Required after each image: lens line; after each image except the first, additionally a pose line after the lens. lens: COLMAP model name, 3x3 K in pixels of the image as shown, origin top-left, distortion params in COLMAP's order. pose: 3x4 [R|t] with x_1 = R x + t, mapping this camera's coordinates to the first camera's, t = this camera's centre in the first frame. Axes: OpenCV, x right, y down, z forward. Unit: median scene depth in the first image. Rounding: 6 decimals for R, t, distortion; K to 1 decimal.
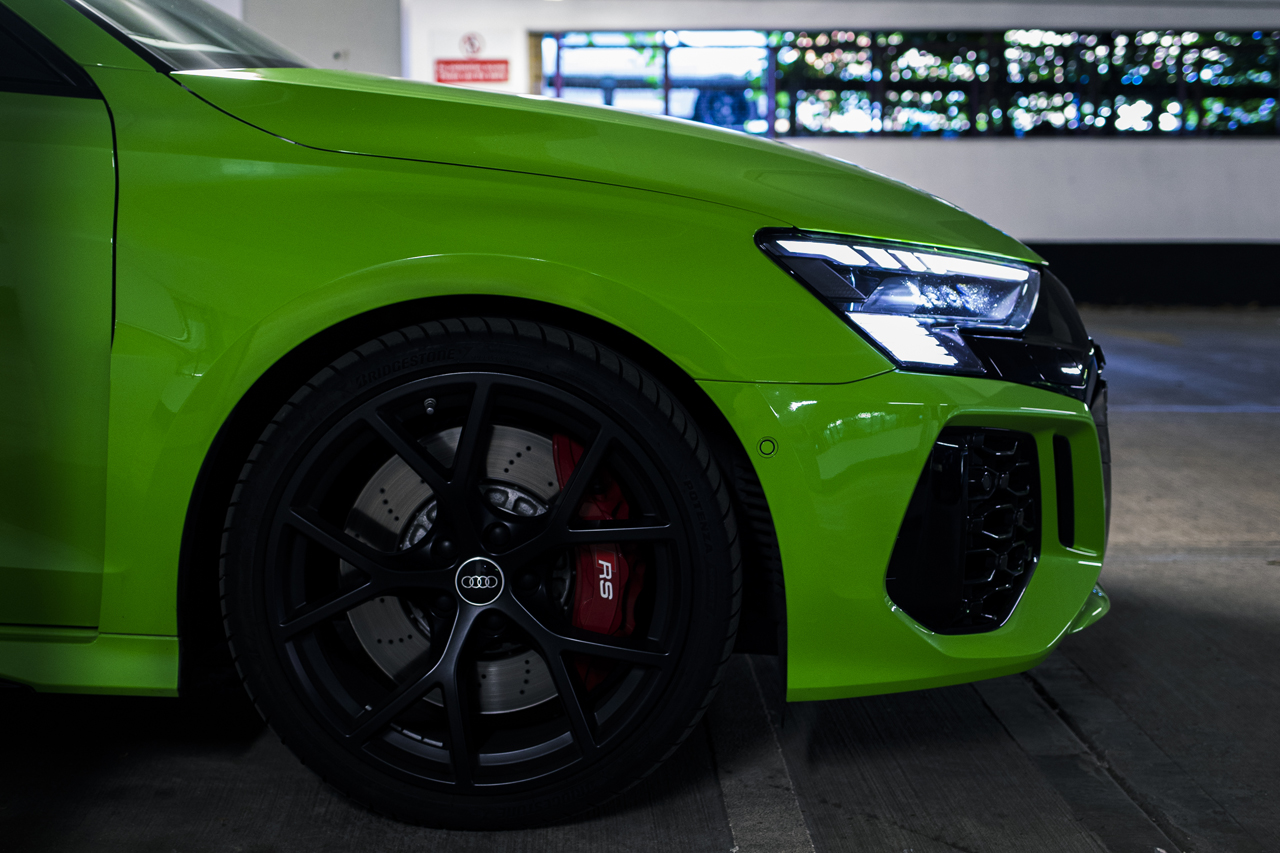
lens RADIAL K [[1789.0, 0, 640.8], [0, 1789.0, 425.5], [0, 0, 1]] dist [-0.073839, 0.000000]
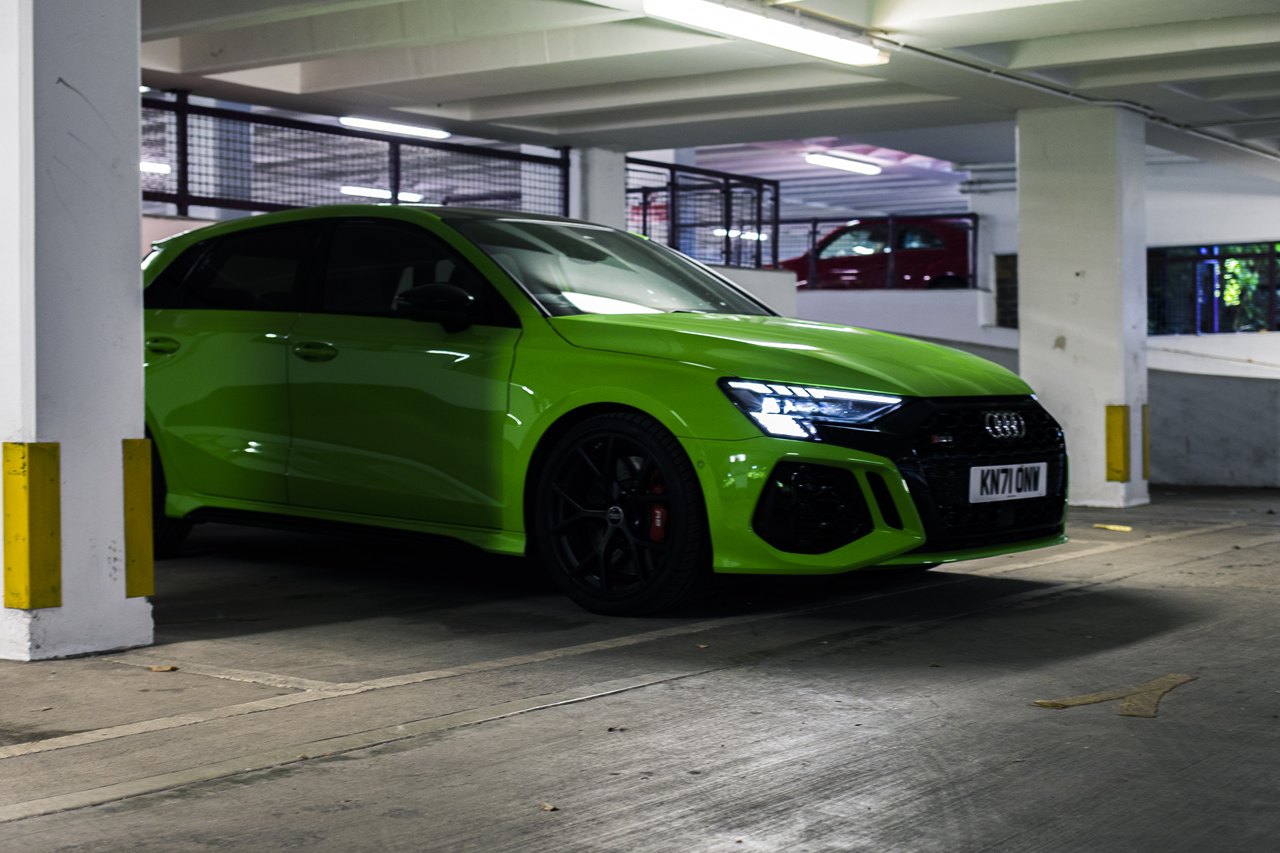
lens RADIAL K [[1789.0, 0, 640.2], [0, 1789.0, 425.1], [0, 0, 1]] dist [-0.073839, 0.000000]
pose [[0.782688, 0.010313, -0.622329, 1.490853], [-0.076806, 0.993821, -0.080129, 0.157171], [0.617657, 0.110515, 0.778644, -0.950171]]
